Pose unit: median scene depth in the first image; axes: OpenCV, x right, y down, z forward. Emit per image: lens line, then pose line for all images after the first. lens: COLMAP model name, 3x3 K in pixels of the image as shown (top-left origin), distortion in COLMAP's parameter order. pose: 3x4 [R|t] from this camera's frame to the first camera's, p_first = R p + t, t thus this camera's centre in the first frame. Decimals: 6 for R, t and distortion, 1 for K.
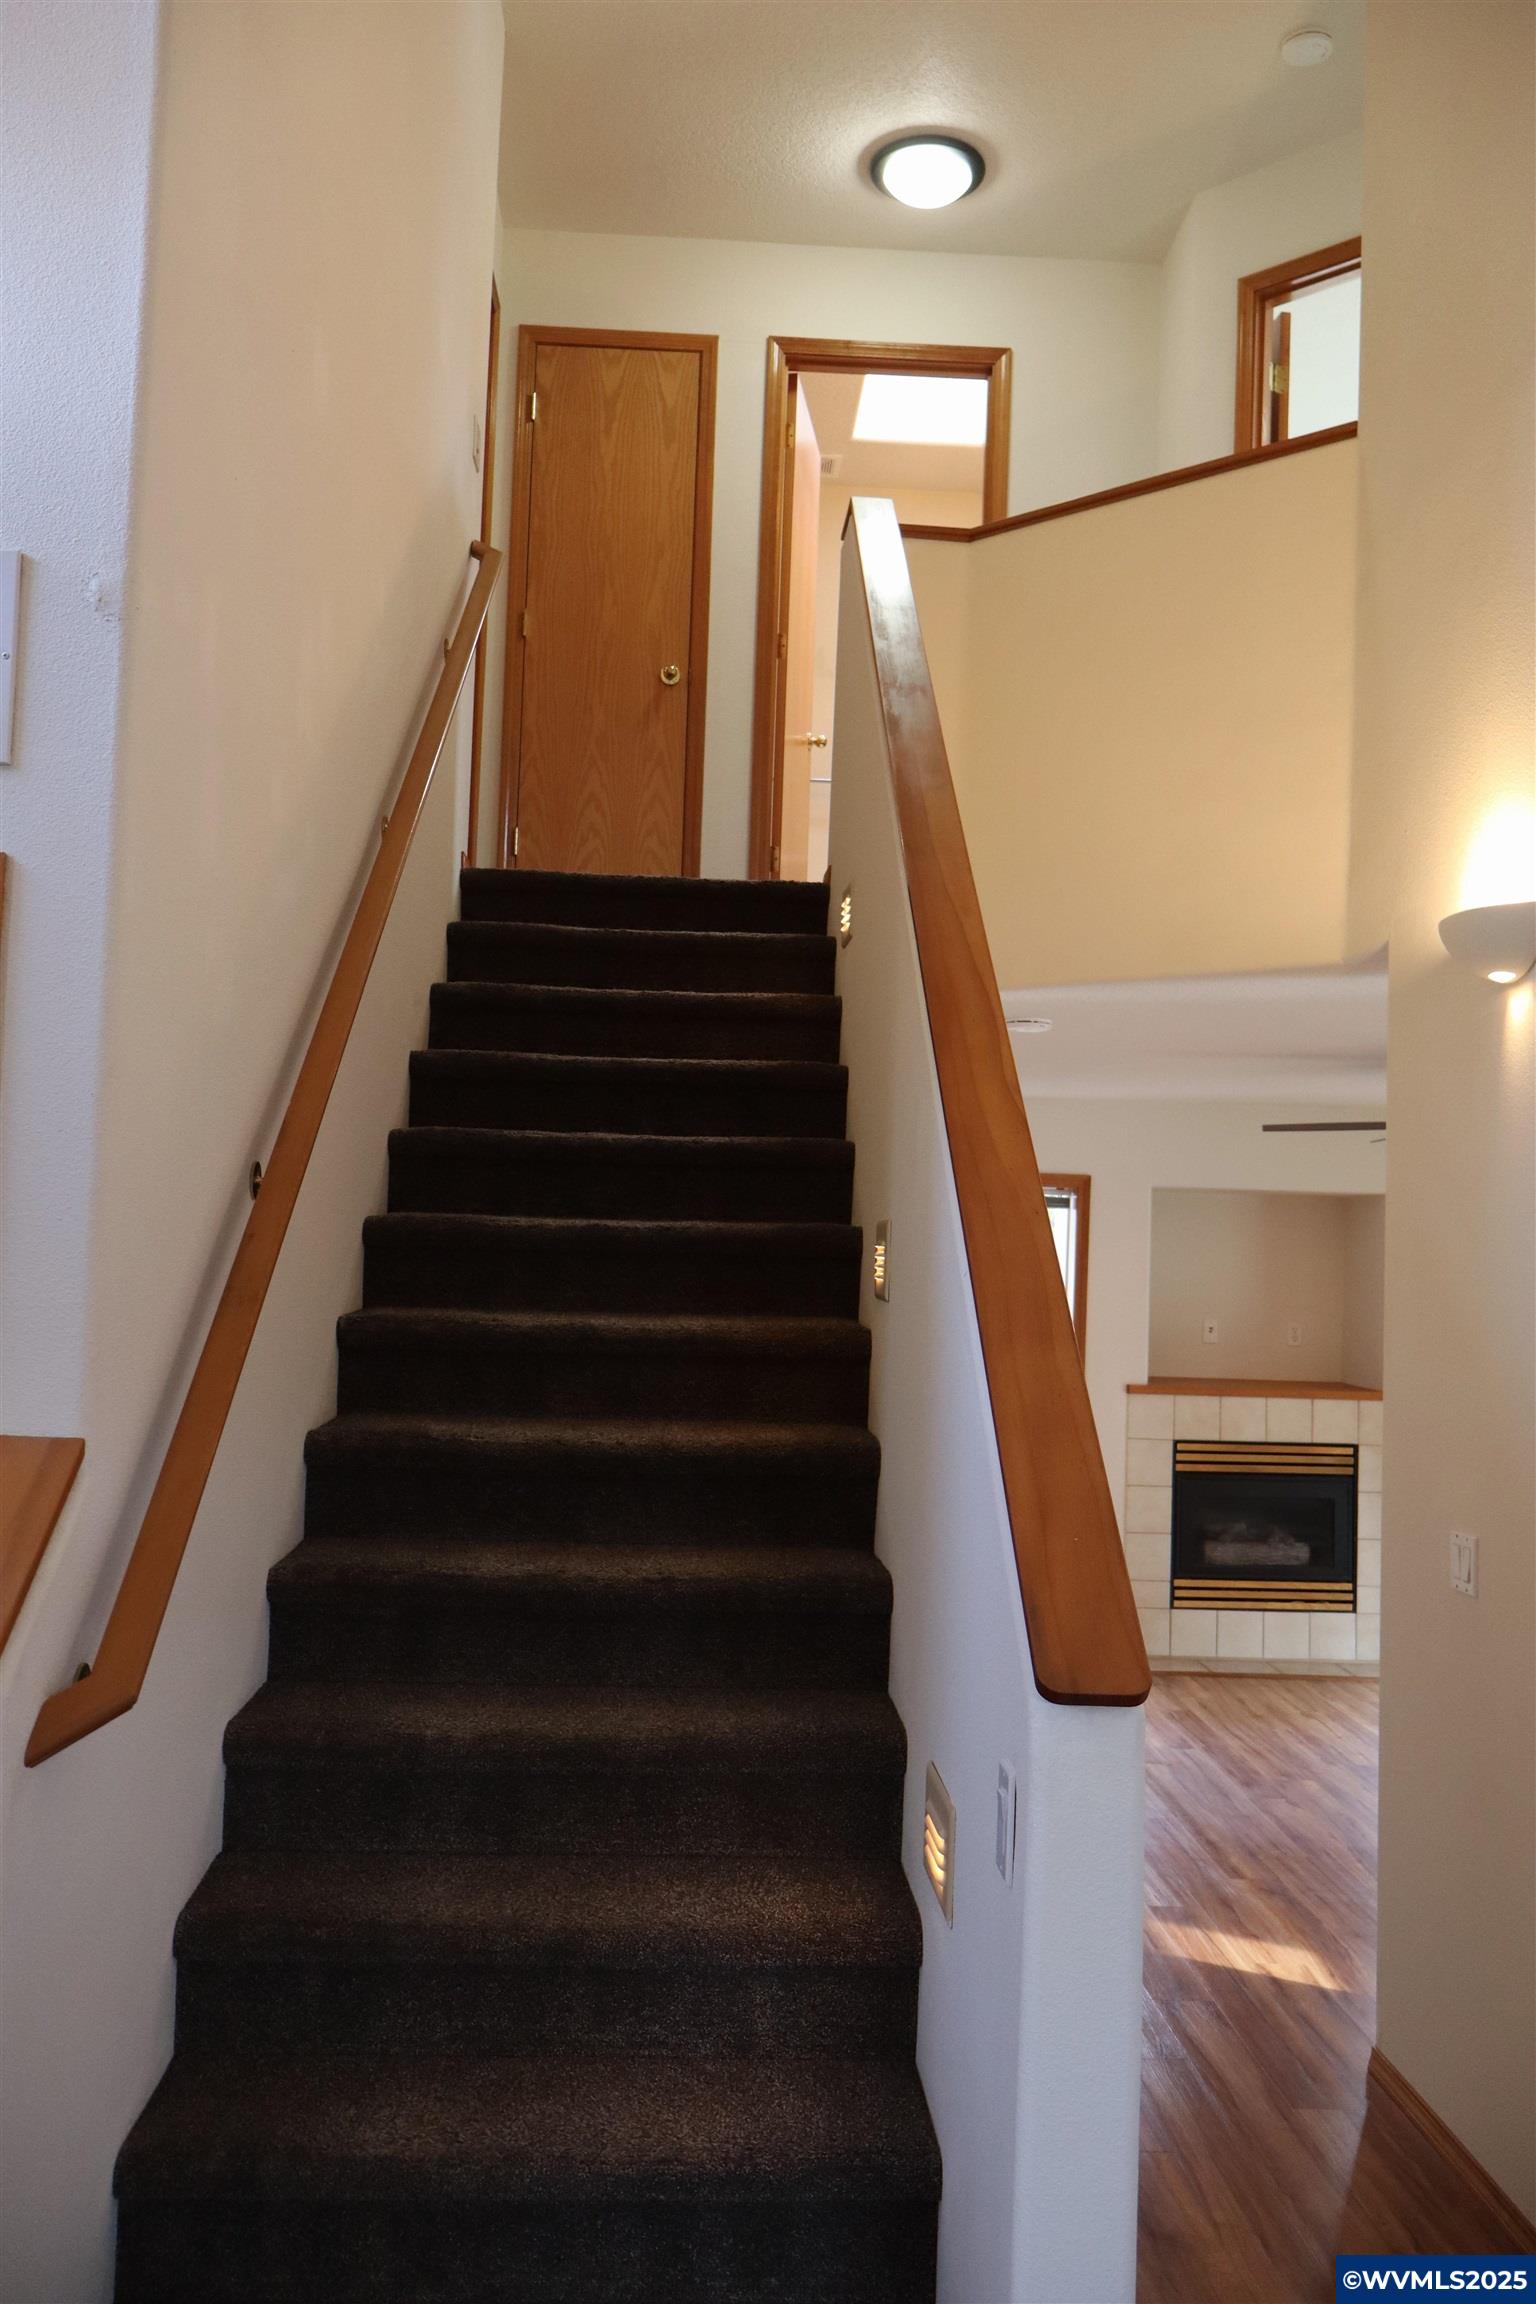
lens RADIAL K [[1930.1, 0, 759.0], [0, 1930.1, 1161.9], [0, 0, 1]] dist [0.026329, 0.004195]
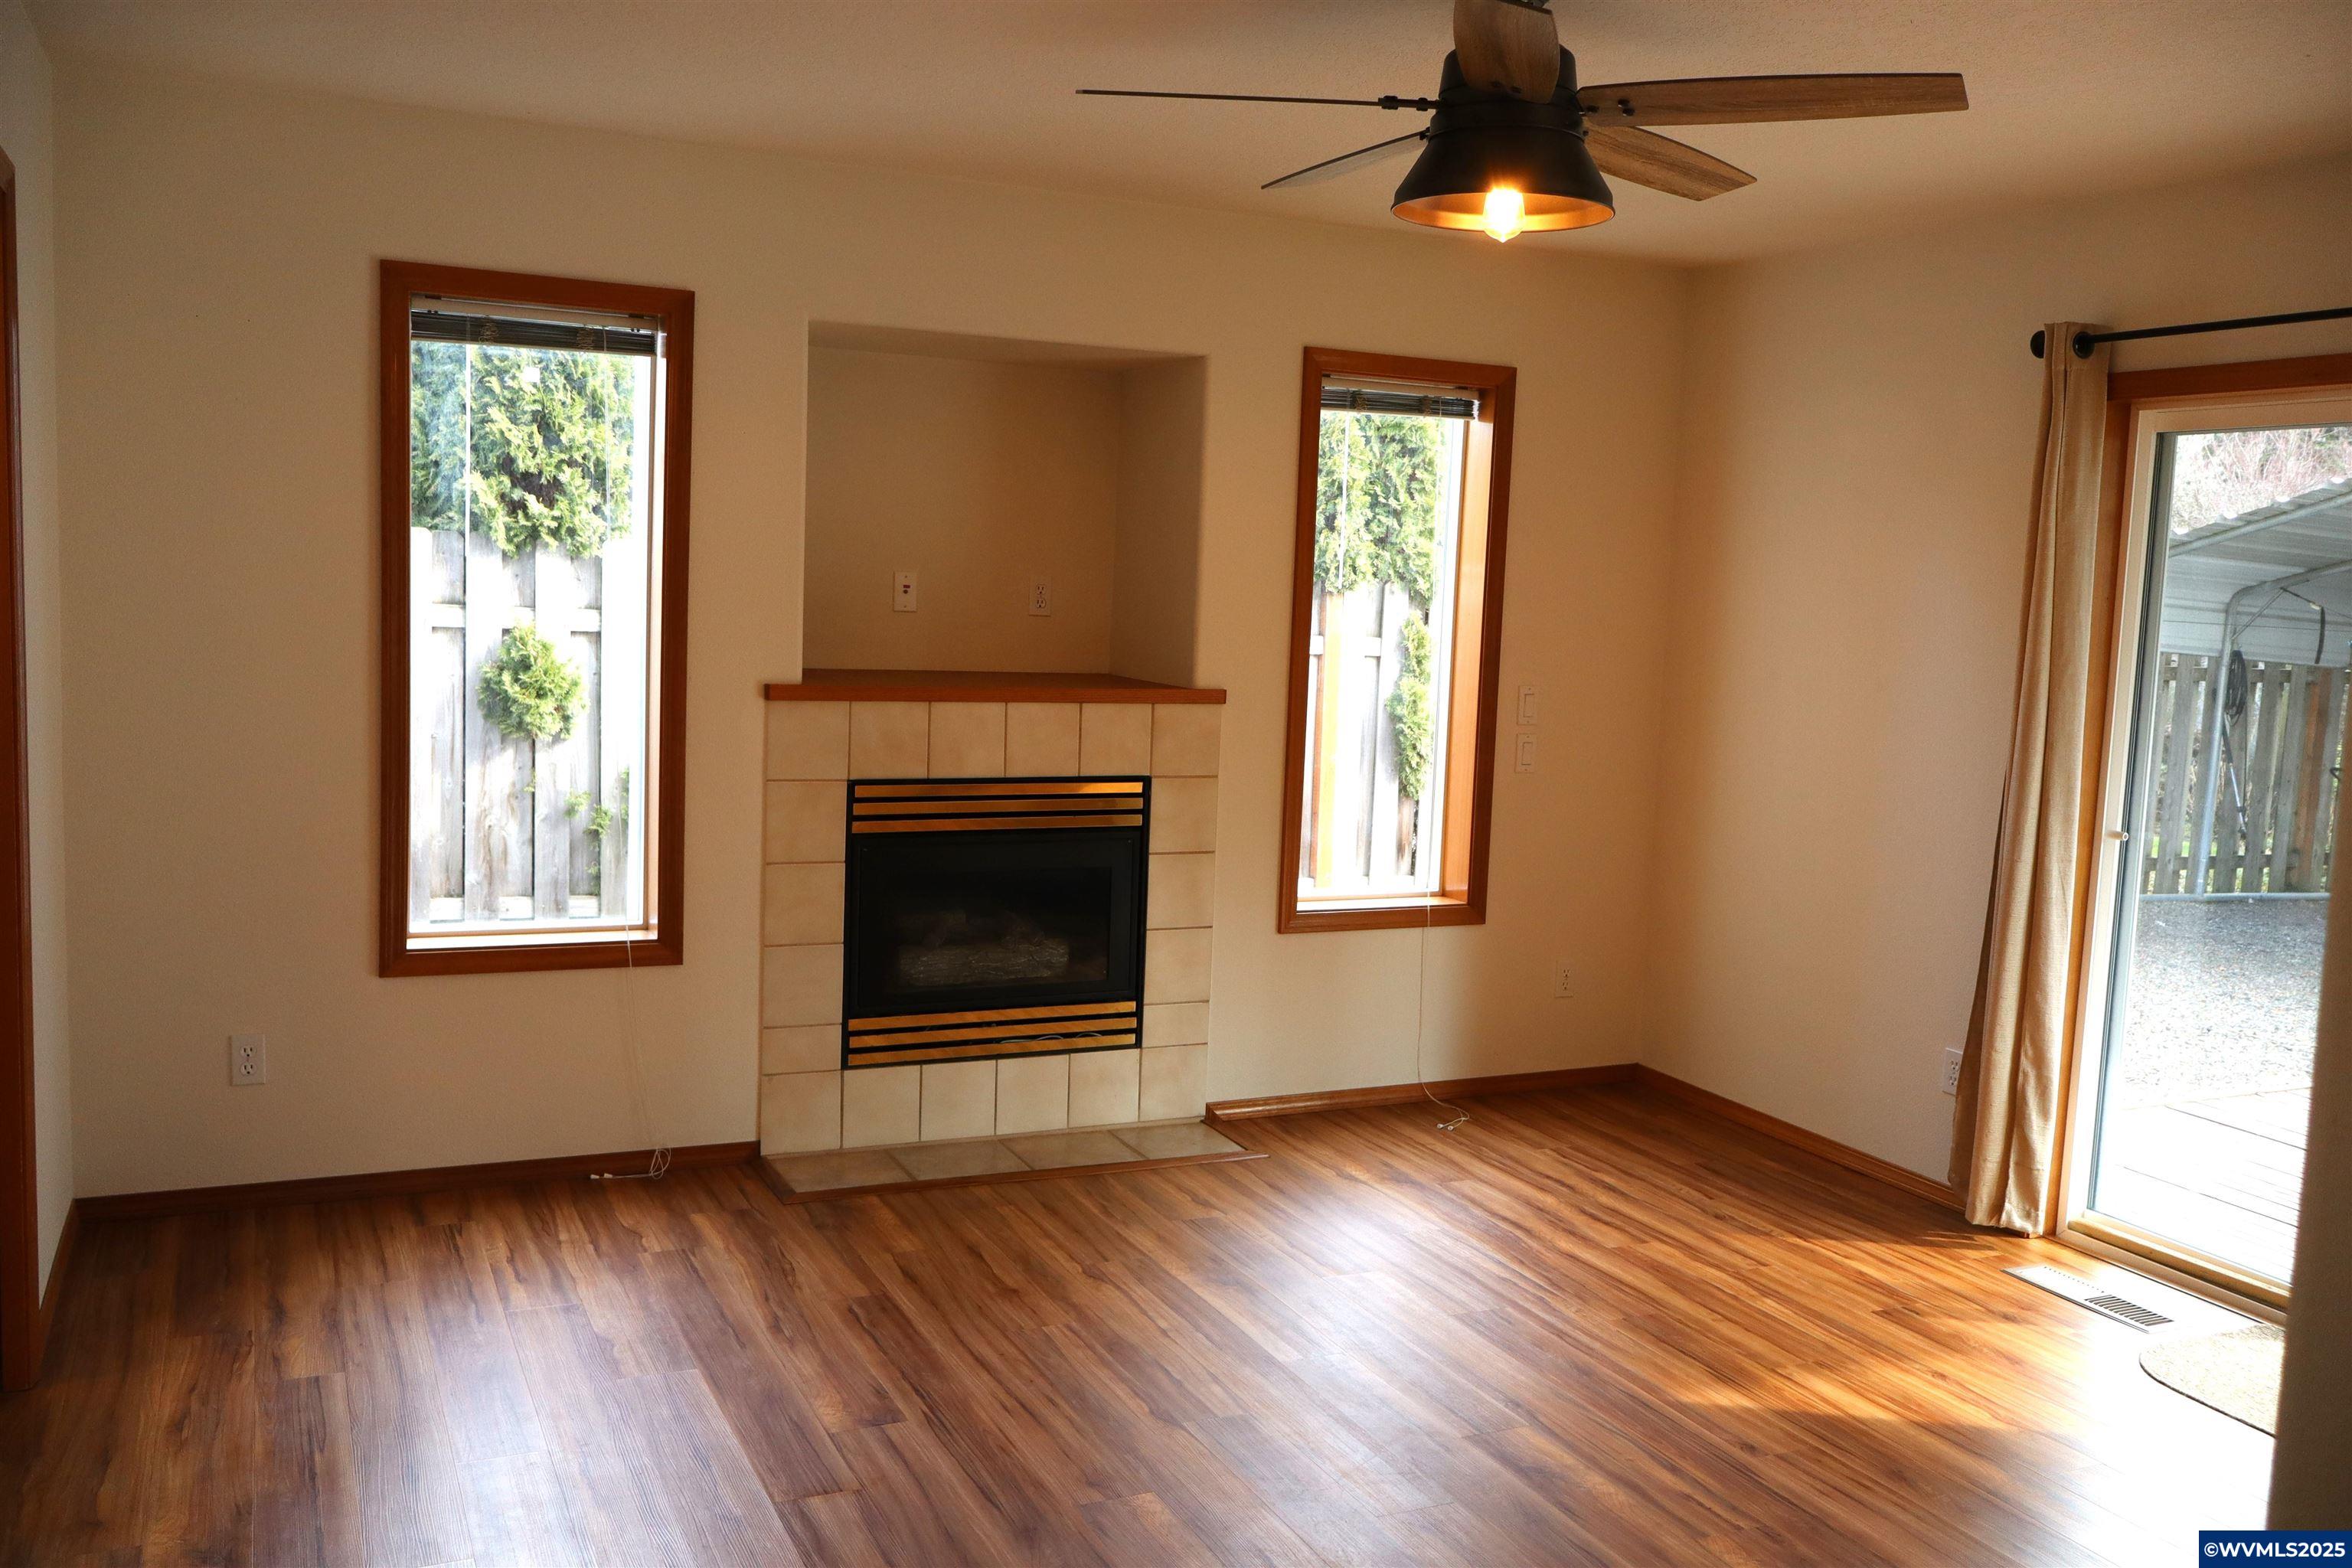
lens RADIAL K [[1970.3, 0, 1164.3], [0, 1970.3, 789.0], [0, 0, 1]] dist [0.026329, 0.004195]
pose [[0.926274, -0.036612, 0.375069, 0.084350], [-0.026059, 0.986665, 0.160667, 0.051806], [-0.375950, -0.158596, 0.912967, 0.441459]]
